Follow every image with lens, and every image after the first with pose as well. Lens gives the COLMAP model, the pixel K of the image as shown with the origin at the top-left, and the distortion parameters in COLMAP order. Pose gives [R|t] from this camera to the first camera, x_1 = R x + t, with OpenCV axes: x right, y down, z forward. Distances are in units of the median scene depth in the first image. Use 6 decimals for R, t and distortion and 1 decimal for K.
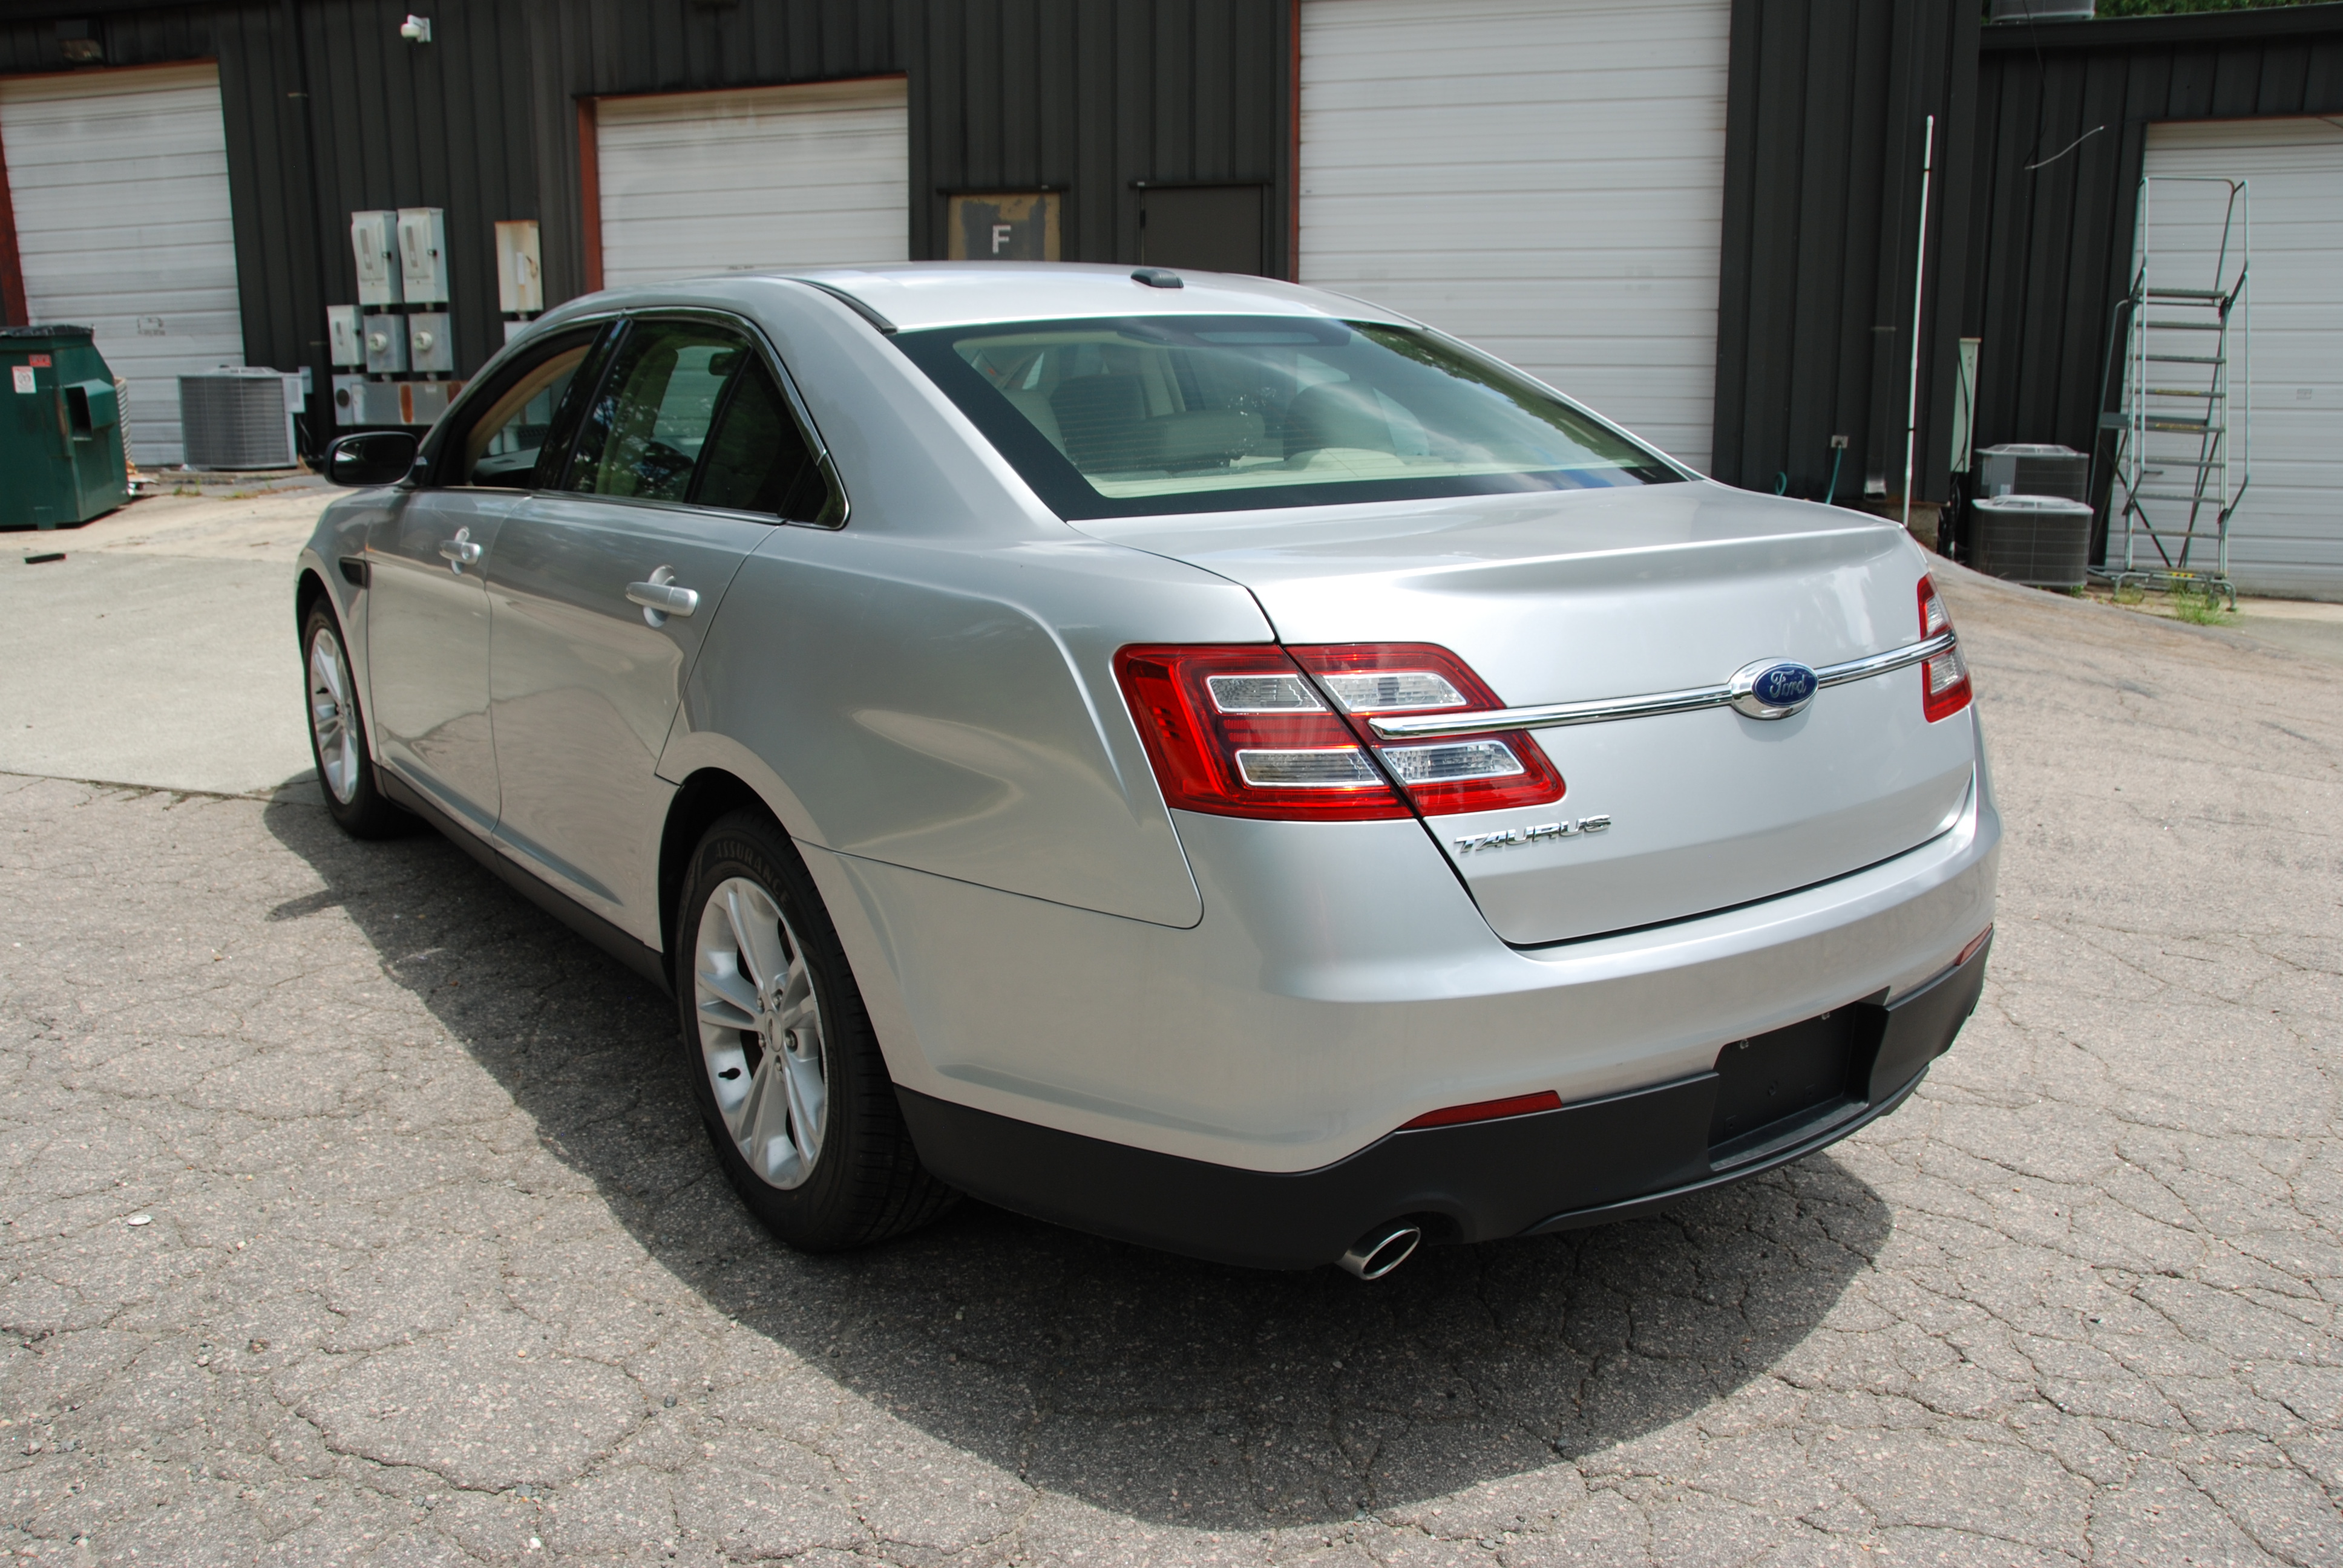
lens RADIAL K [[1889.5, 0, 1162.3], [0, 1889.5, 819.7], [0, 0, 1]] dist [-0.153947, 0.130475]
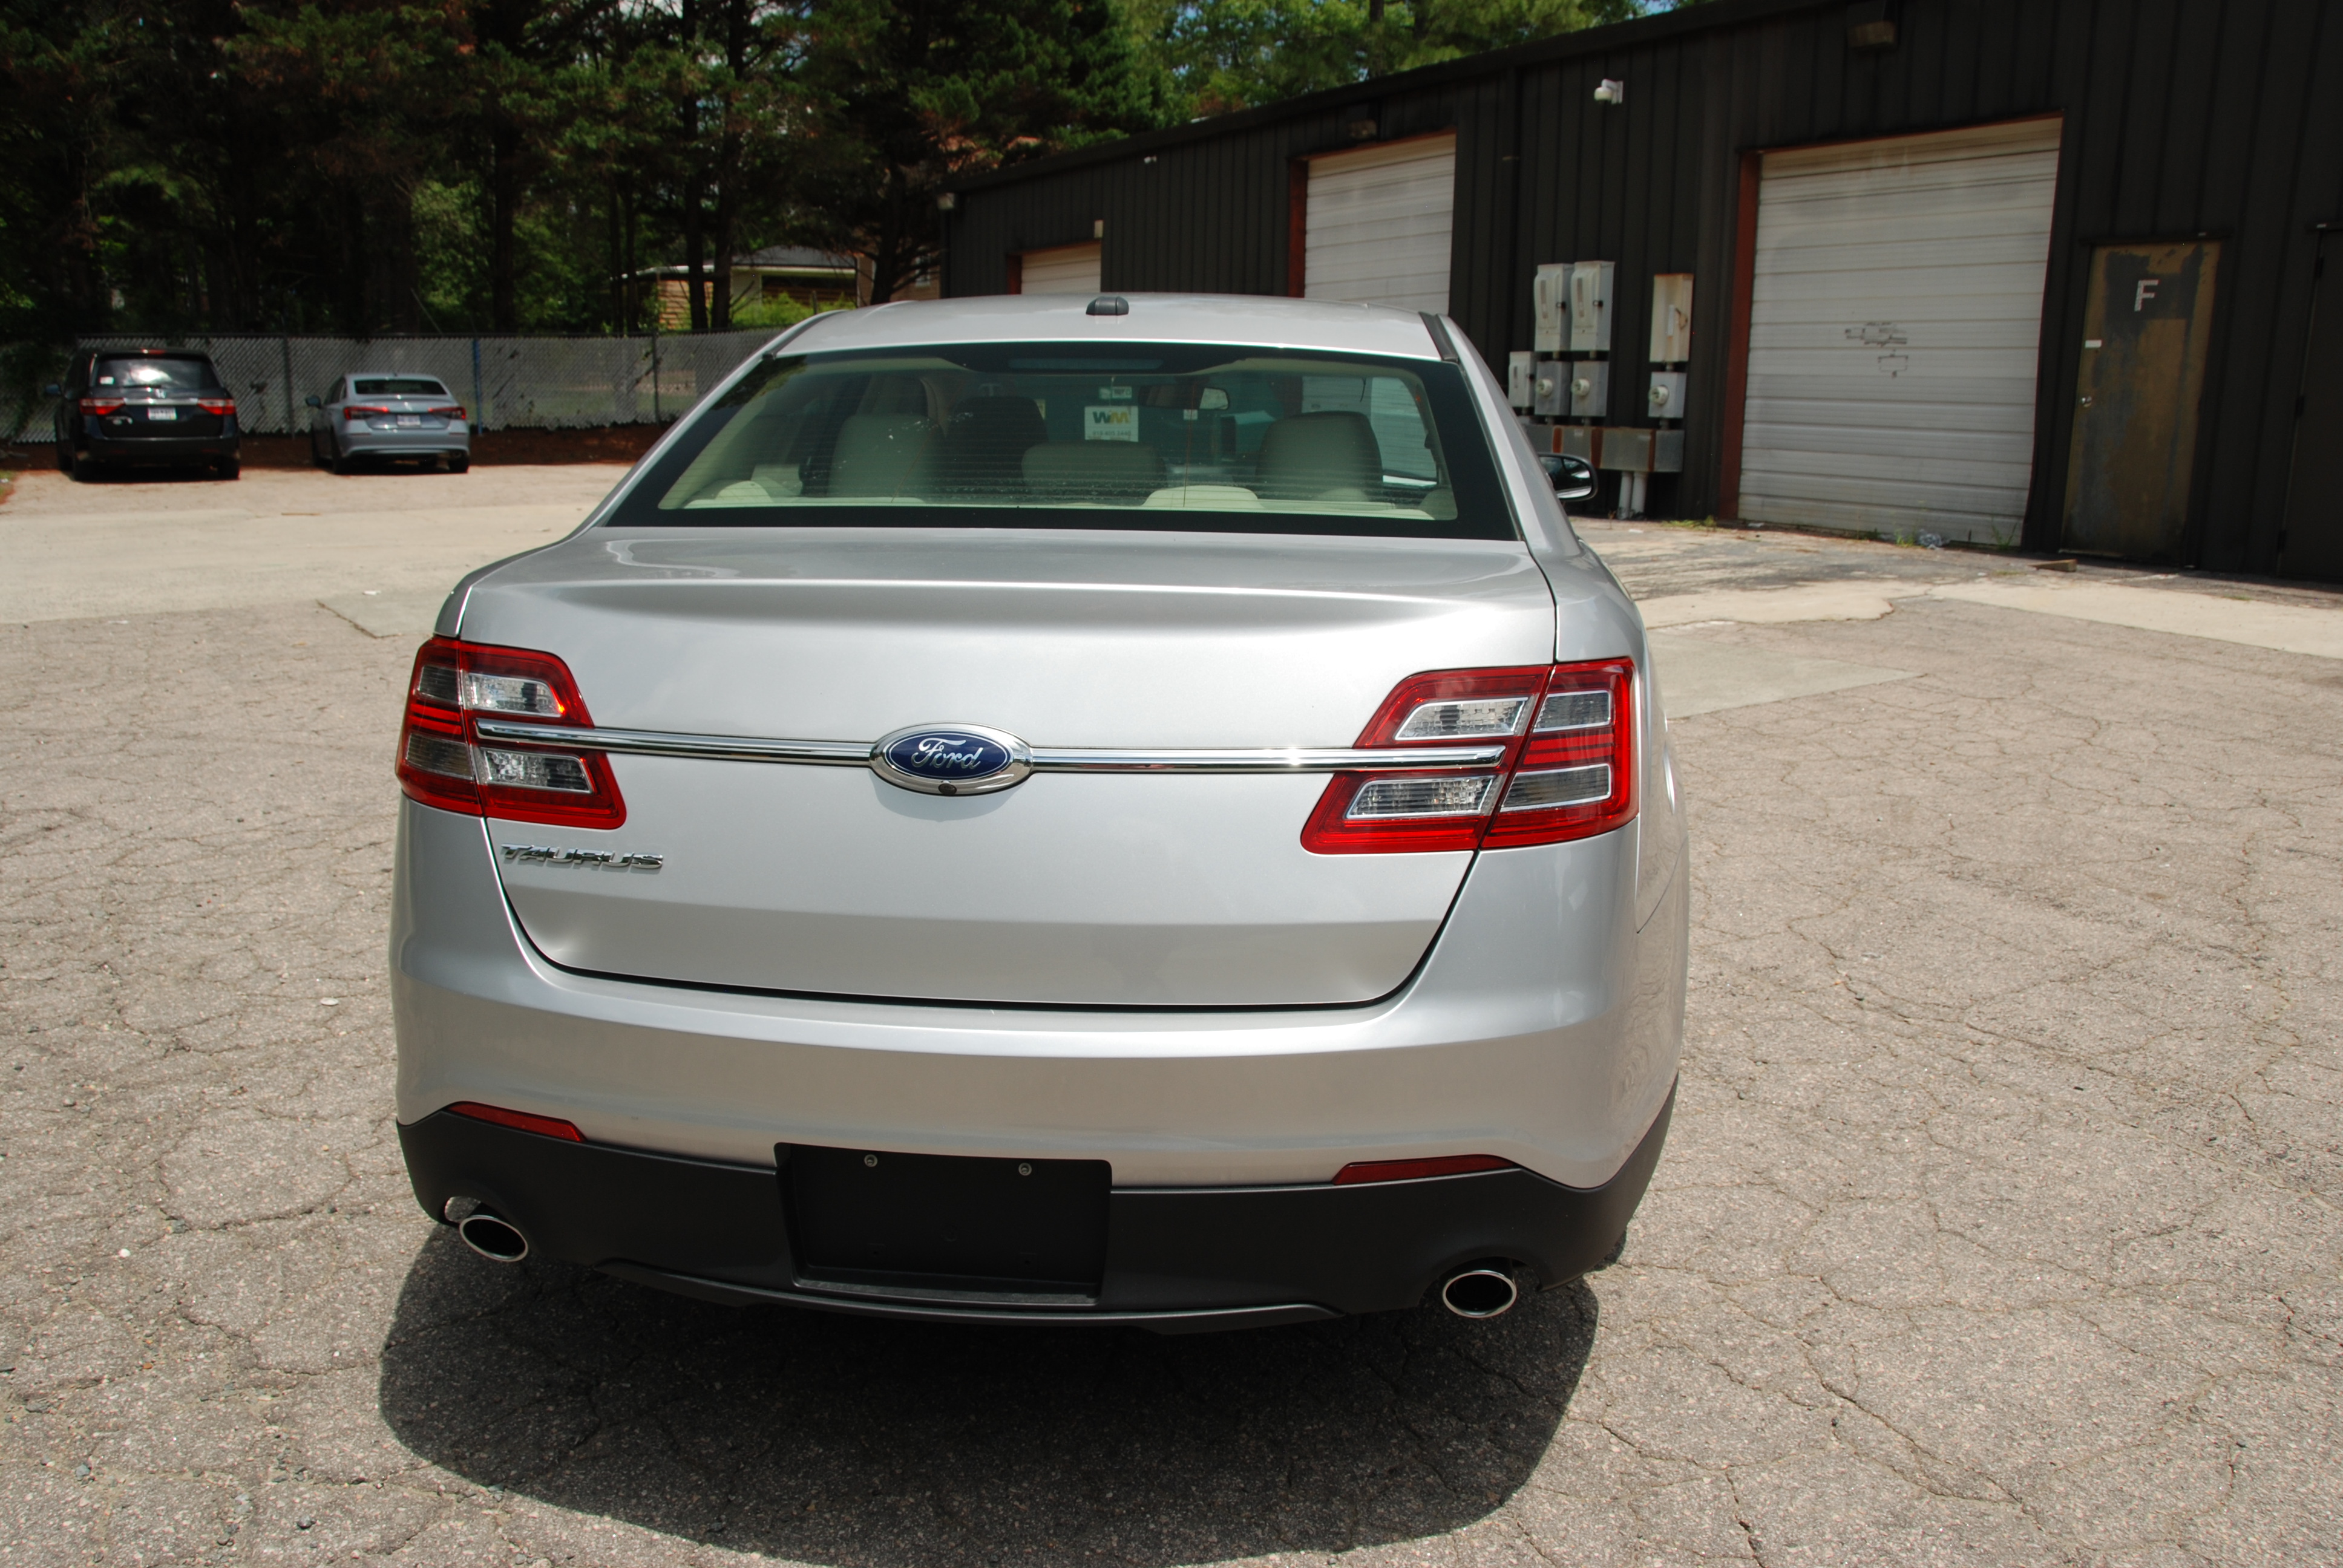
lens RADIAL K [[1889.5, 0, 1162.3], [0, 1889.5, 819.7], [0, 0, 1]] dist [-0.153947, 0.130475]
pose [[0.747581, 0.157521, -0.645221, 0.187006], [-0.177291, 0.983546, 0.034700, -0.017604], [0.640071, 0.088451, 0.763208, 0.080568]]
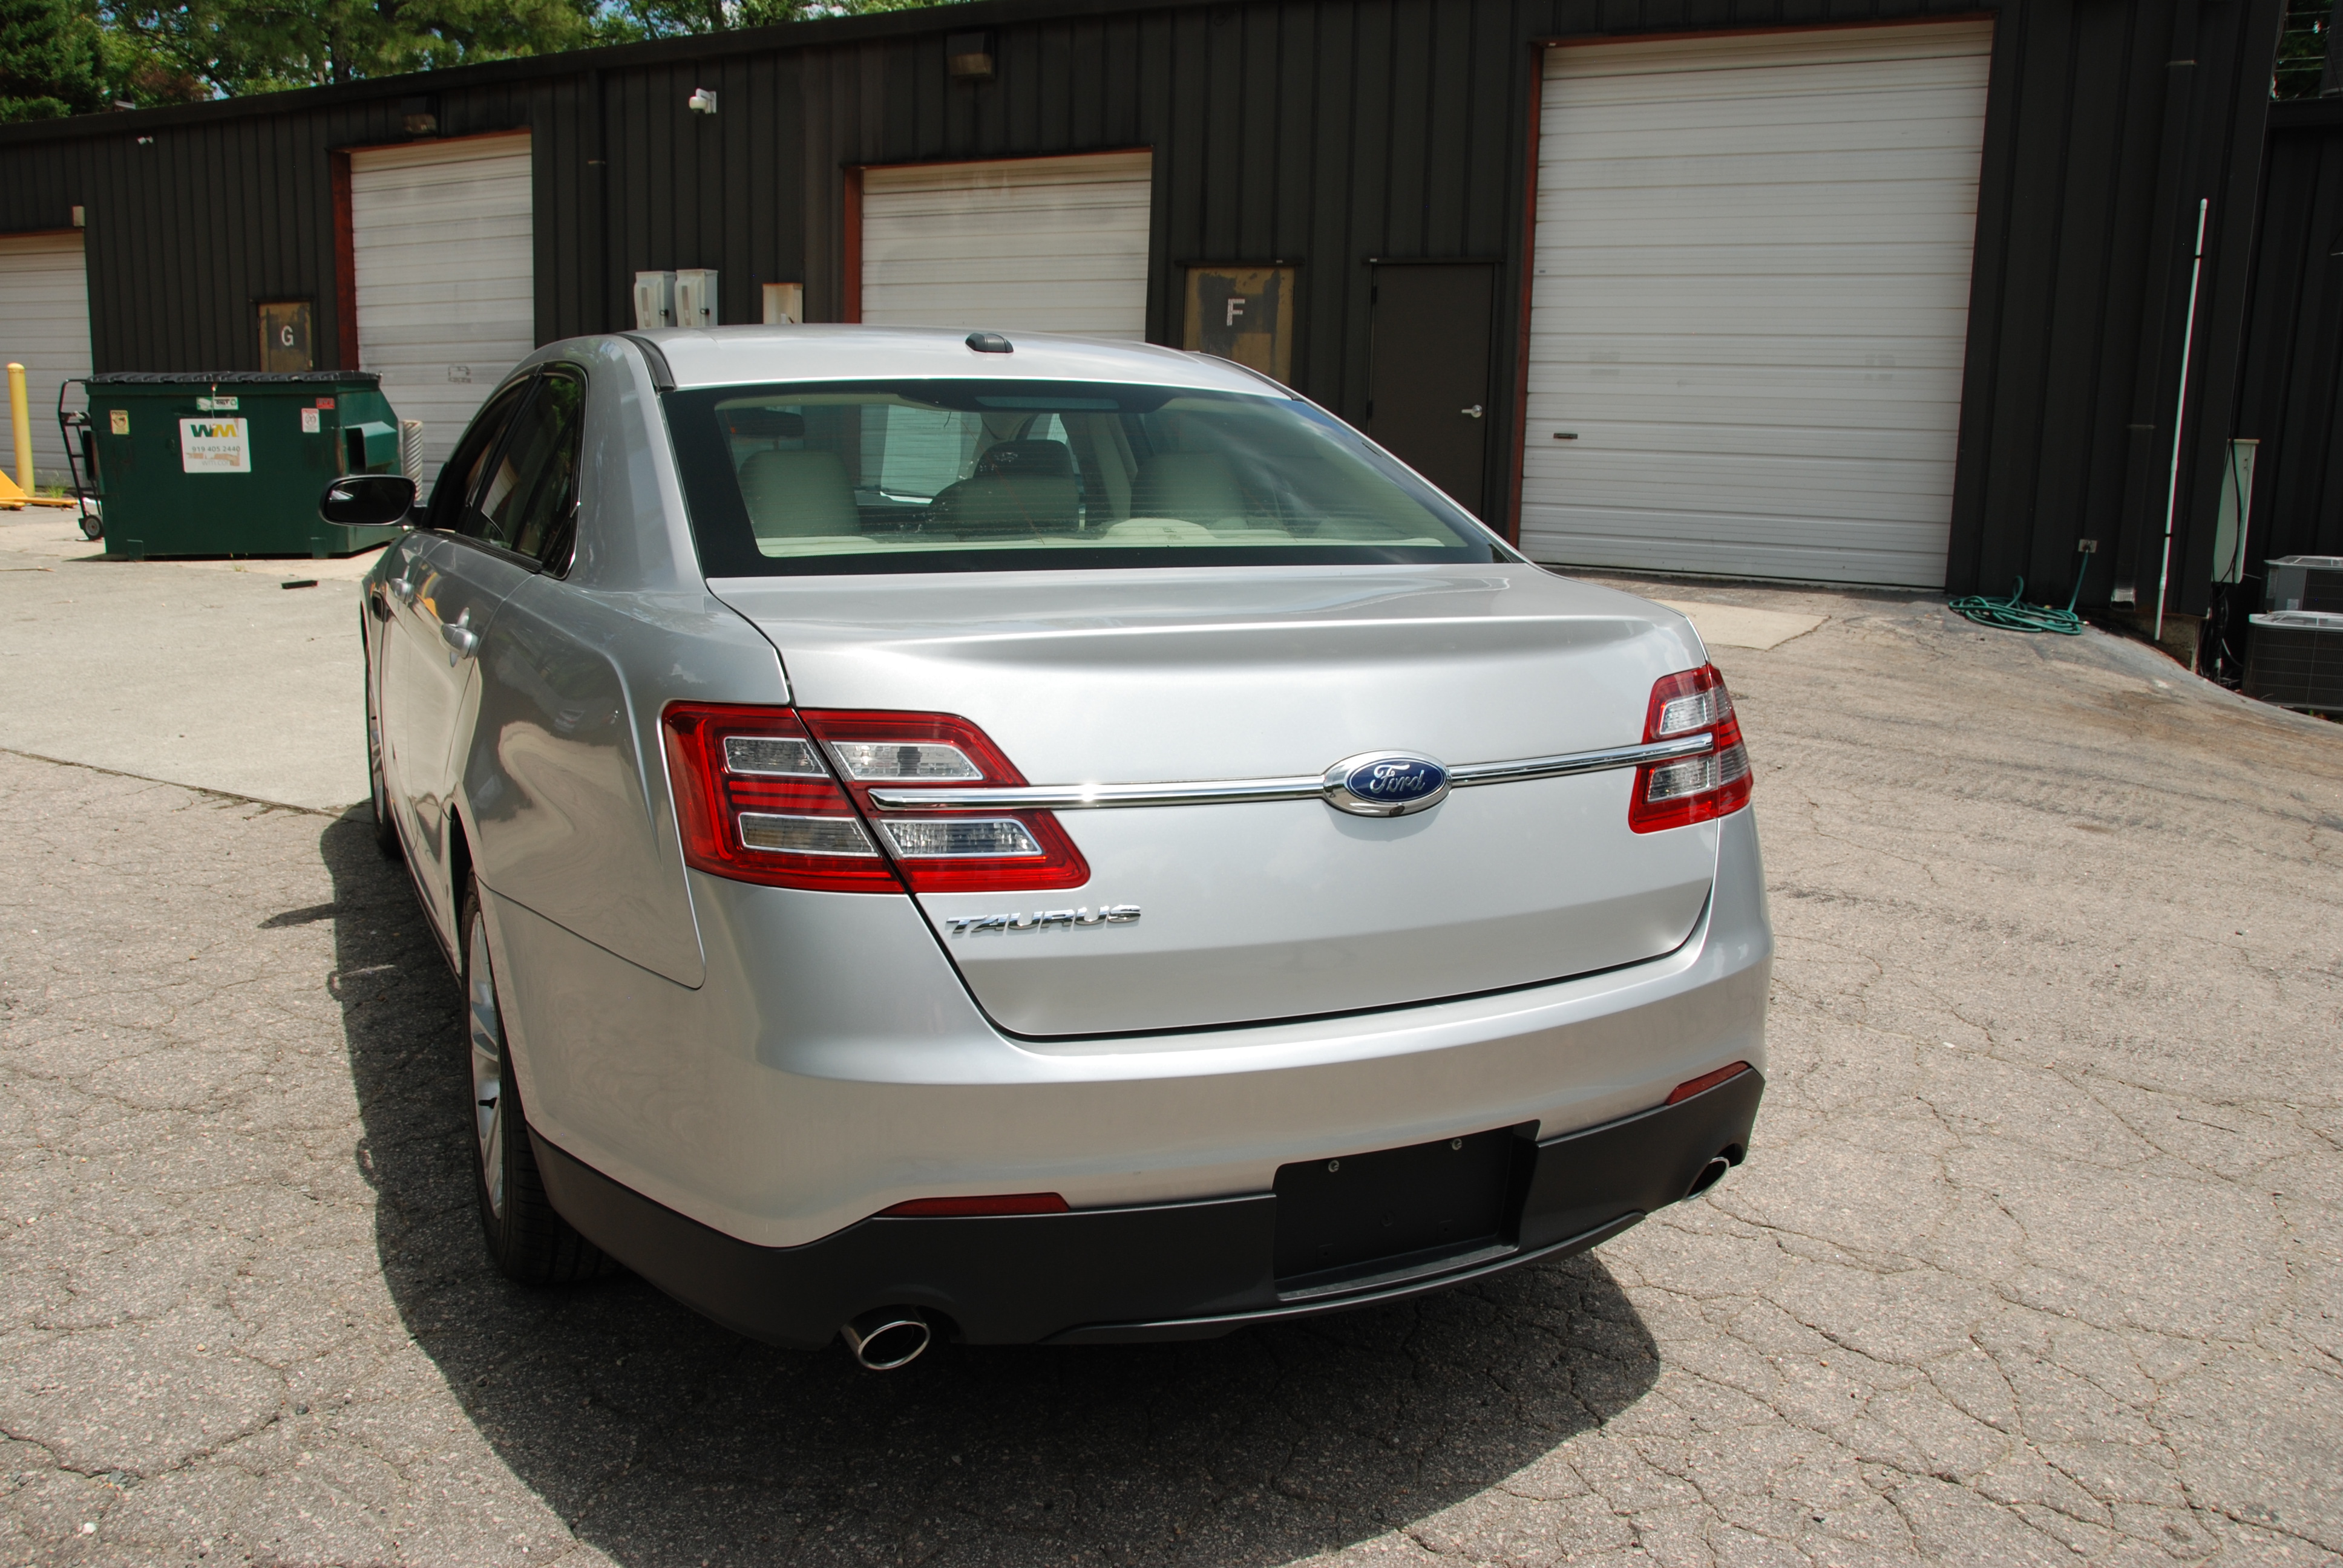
lens RADIAL K [[1896.7, 0, 1159.2], [0, 1896.7, 821.4], [0, 0, 1]] dist [-0.159386, 0.143030]
pose [[0.983315, 0.062447, -0.170856, 0.074023], [-0.069031, 0.997073, -0.032865, -0.002581], [0.168304, 0.044111, 0.984748, 0.012060]]
